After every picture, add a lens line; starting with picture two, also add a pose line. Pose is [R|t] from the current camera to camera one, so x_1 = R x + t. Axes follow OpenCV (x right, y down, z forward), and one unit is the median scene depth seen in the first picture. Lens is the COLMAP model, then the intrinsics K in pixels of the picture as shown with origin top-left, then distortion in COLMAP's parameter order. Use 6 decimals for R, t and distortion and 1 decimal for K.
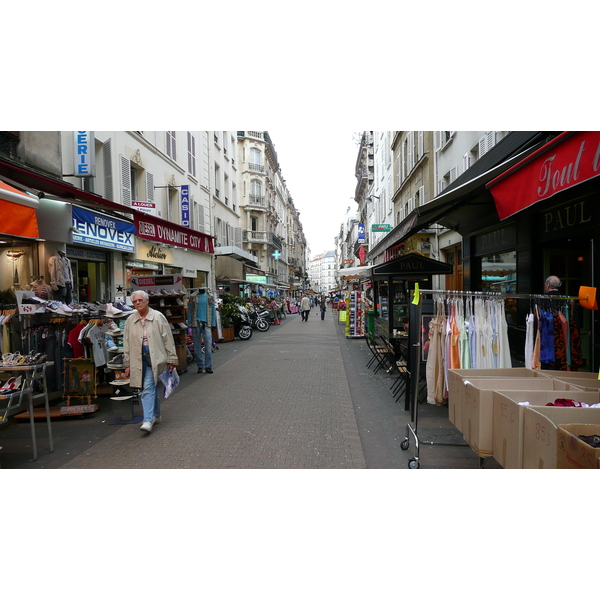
lens RADIAL K [[474.2, 0, 299.7], [0, 474.2, 300.0], [0, 0, 1]] dist [-0.000884, -0.004254]
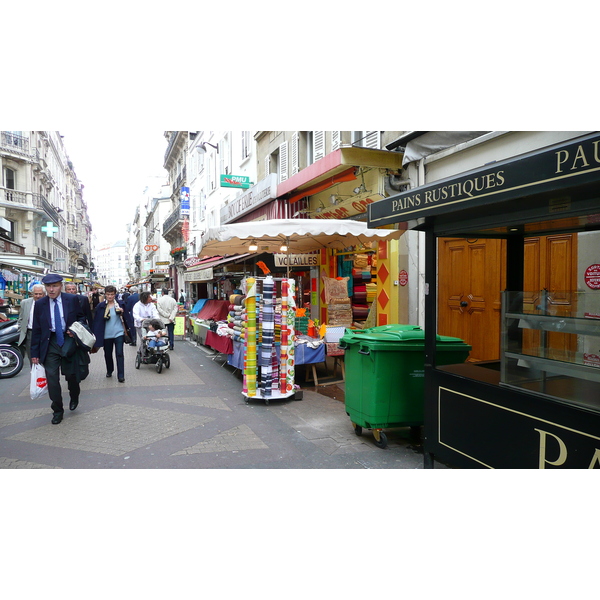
lens RADIAL K [[474.2, 0, 300.8], [0, 474.2, 302.8], [0, 0, 1]] dist [-0.000884, -0.004254]
pose [[0.907922, -0.005402, 0.419104, -0.005859], [-0.001422, 0.999872, 0.015966, -0.001321], [-0.419136, -0.015092, 0.907798, 0.183674]]
